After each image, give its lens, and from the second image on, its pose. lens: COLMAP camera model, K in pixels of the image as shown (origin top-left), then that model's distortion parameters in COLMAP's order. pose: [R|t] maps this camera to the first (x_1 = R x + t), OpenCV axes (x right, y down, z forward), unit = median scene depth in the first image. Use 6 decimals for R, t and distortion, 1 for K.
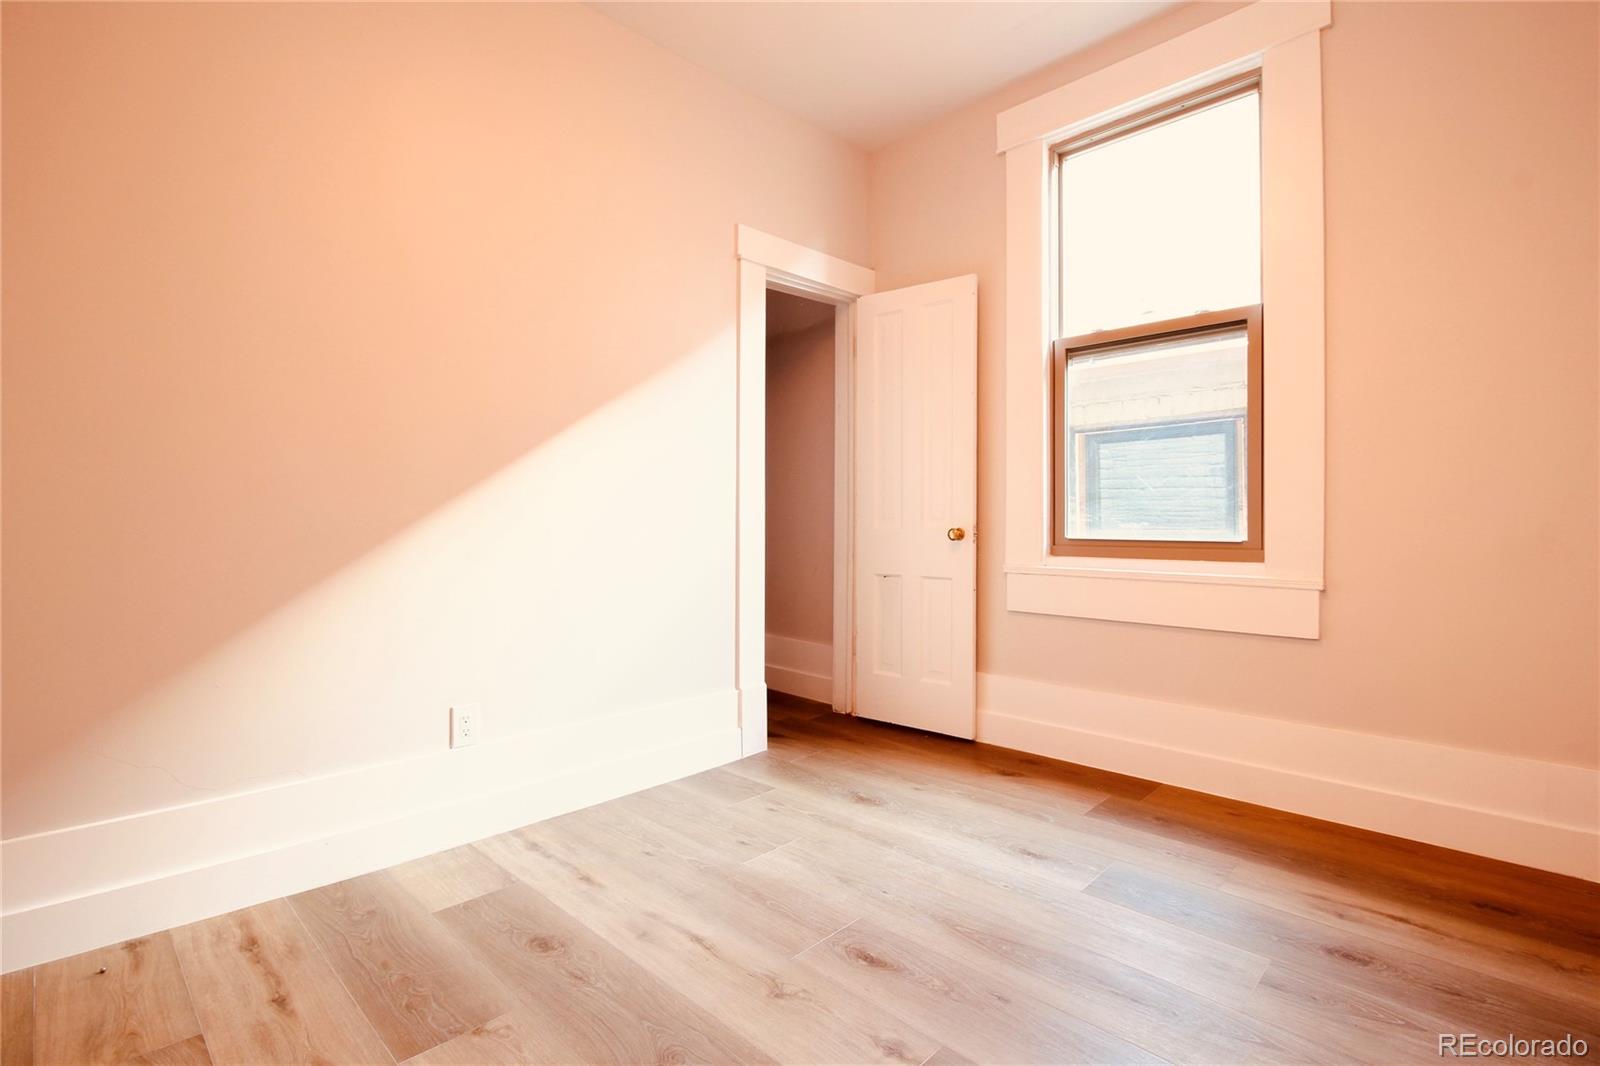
lens RADIAL K [[727.5, 0, 793.0], [0, 727.5, 526.3], [0, 0, 1]] dist [-0.005119, -0.008157]
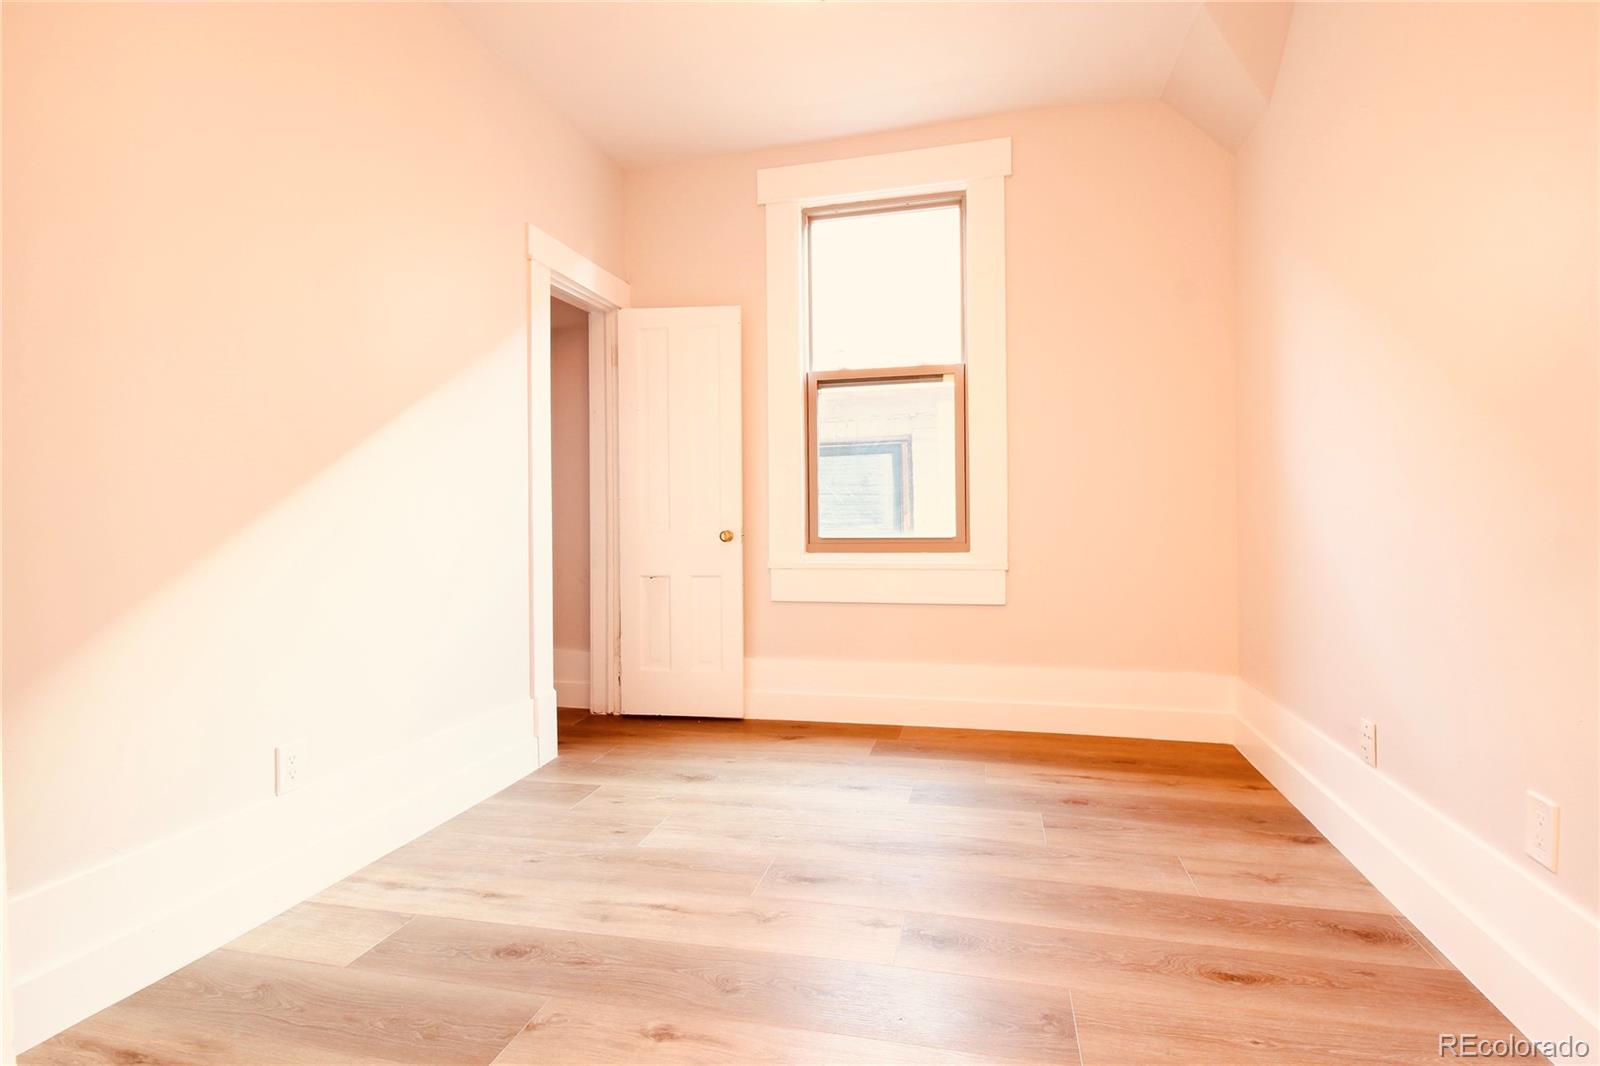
lens RADIAL K [[727.5, 0, 808.5], [0, 727.5, 526.9], [0, 0, 1]] dist [-0.005119, -0.008157]
pose [[0.865476, -0.010699, 0.500837, -0.292453], [0.013453, 0.999908, -0.001887, 0.000865], [-0.500771, 0.008371, 0.865540, -0.040600]]
